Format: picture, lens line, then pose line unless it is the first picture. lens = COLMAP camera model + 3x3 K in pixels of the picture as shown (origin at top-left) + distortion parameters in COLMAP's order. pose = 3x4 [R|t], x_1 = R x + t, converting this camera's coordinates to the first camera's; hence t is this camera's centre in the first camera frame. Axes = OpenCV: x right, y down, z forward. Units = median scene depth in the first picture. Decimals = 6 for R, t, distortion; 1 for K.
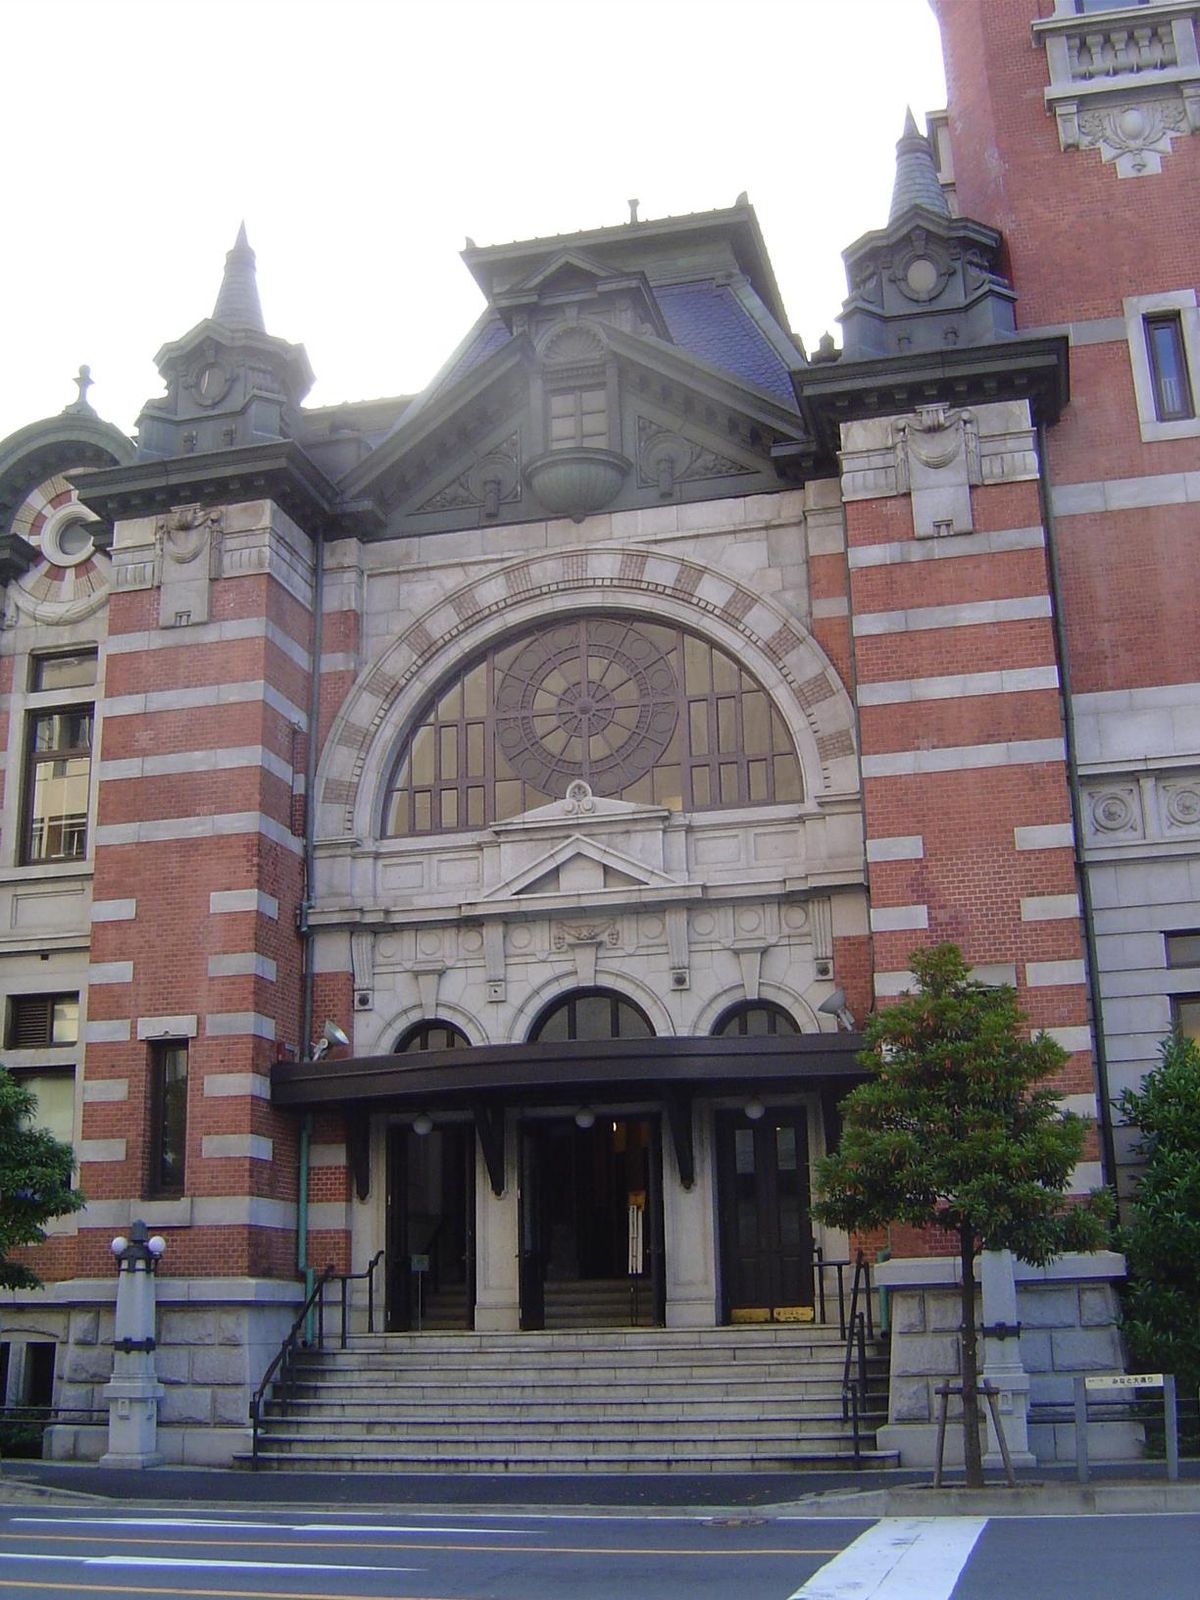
lens RADIAL K [[1831.1, 0, 600.0], [0, 1831.1, 800.0], [0, 0, 1]] dist [-0.115282, -0.038600]
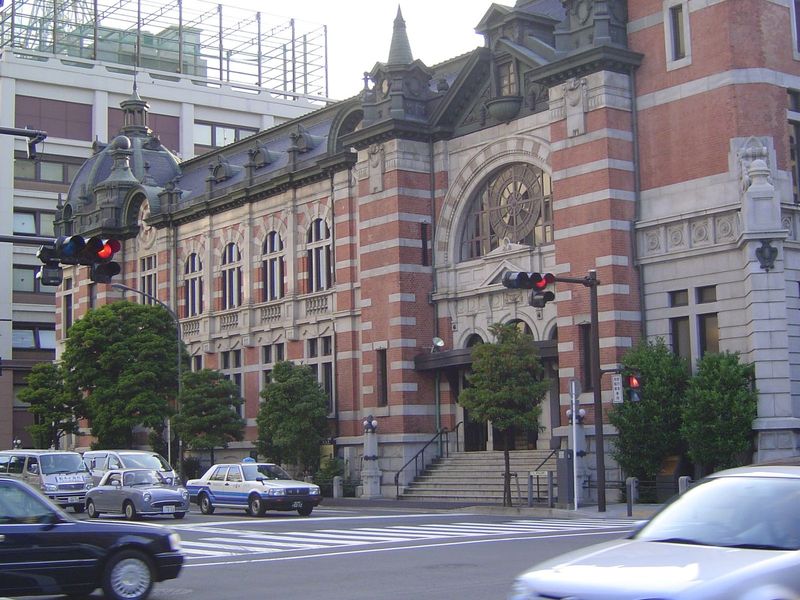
lens RADIAL K [[1355.0, 0, 400.0], [0, 1355.0, 300.0], [0, 0, 1]] dist [-0.073583, -0.192490]
pose [[0.776918, -0.068871, -0.625824, 1.058939], [0.182783, 0.975861, 0.119521, -0.179645], [0.602486, -0.207248, 0.770752, -0.548229]]
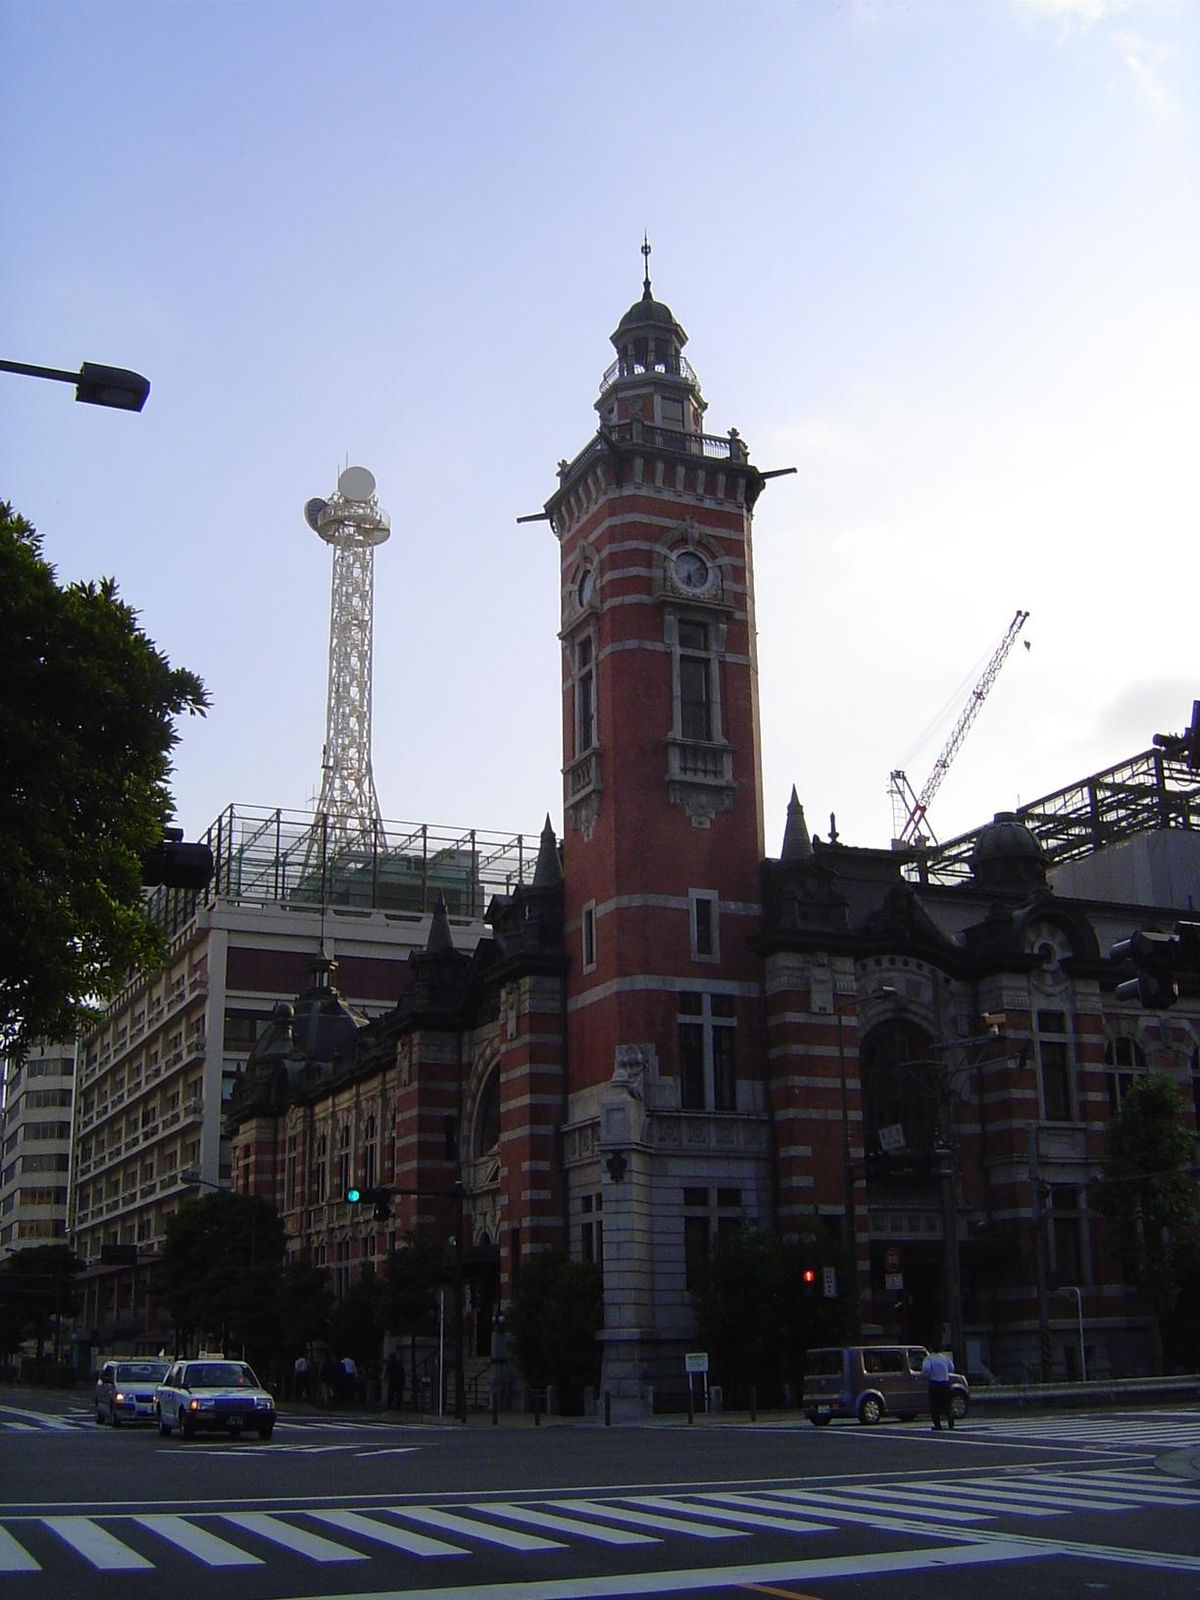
lens RADIAL K [[1831.1, 0, 600.0], [0, 1831.1, 800.0], [0, 0, 1]] dist [-0.115282, -0.038600]
pose [[0.619840, -0.219037, -0.753539, 2.068315], [0.218522, 0.970451, -0.102339, -0.170316], [0.753689, -0.101231, 0.649388, -0.452550]]
